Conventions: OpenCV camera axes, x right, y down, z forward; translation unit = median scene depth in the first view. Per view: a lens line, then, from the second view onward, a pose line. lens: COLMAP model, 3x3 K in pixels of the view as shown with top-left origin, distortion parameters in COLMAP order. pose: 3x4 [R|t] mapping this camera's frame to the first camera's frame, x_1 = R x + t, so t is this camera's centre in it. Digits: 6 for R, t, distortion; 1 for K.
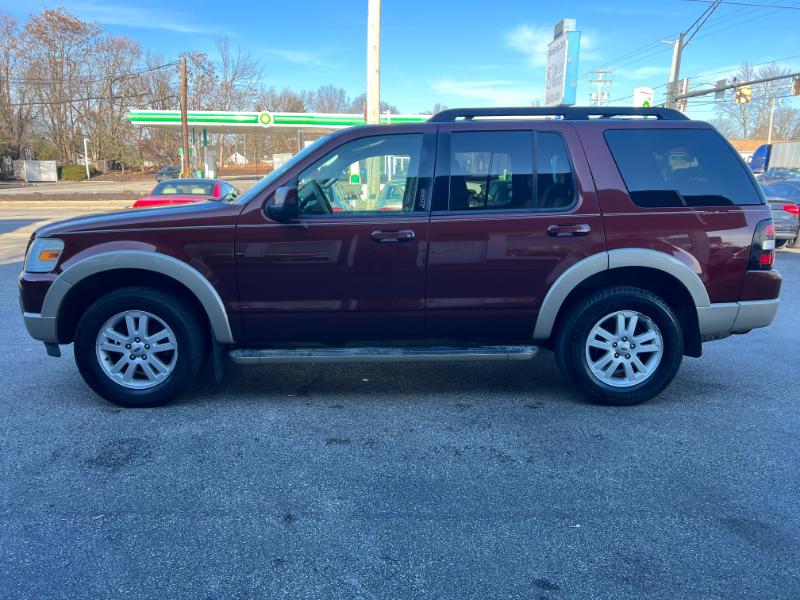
lens RADIAL K [[600.5, 0, 401.8], [0, 600.5, 294.6], [0, 0, 1]] dist [0.054566, -0.064438]
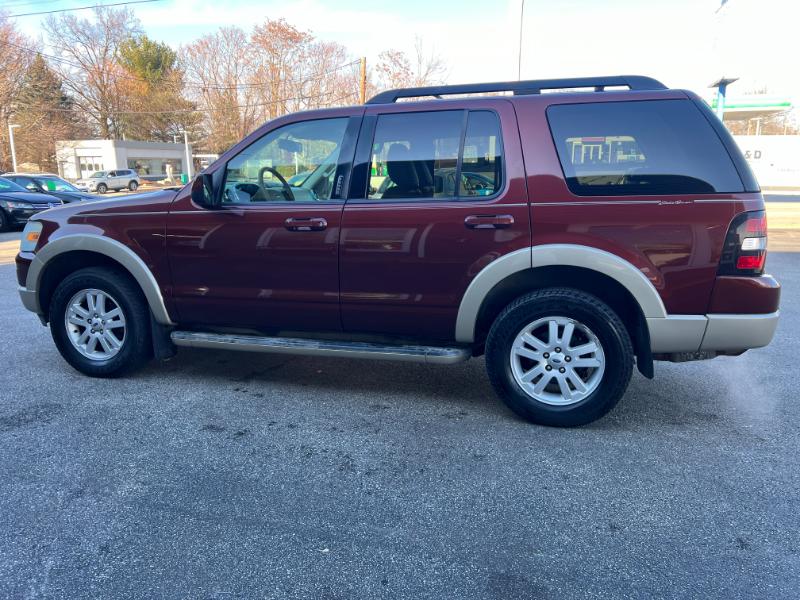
lens RADIAL K [[599.3, 0, 405.5], [0, 599.3, 295.8], [0, 0, 1]] dist [0.053615, -0.060300]
pose [[0.952679, 0.051720, -0.299546, 0.417184], [-0.047094, 0.998634, 0.022648, -0.012236], [0.300308, -0.007469, 0.953813, 0.120768]]
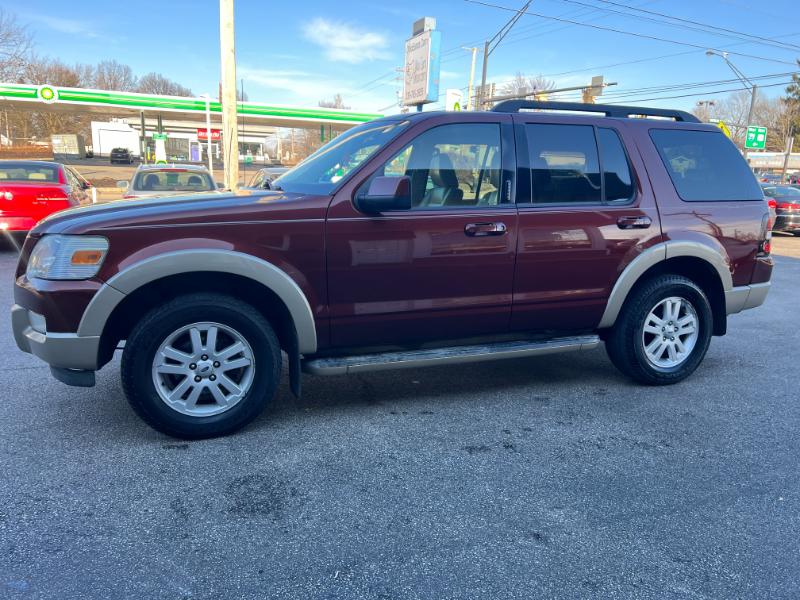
lens RADIAL K [[599.3, 0, 405.5], [0, 599.3, 295.8], [0, 0, 1]] dist [0.053615, -0.060300]
pose [[0.945299, -0.042110, 0.323476, -0.432768], [0.037170, 0.999079, 0.021439, -0.016634], [-0.324081, -0.008243, 0.945993, 0.129374]]
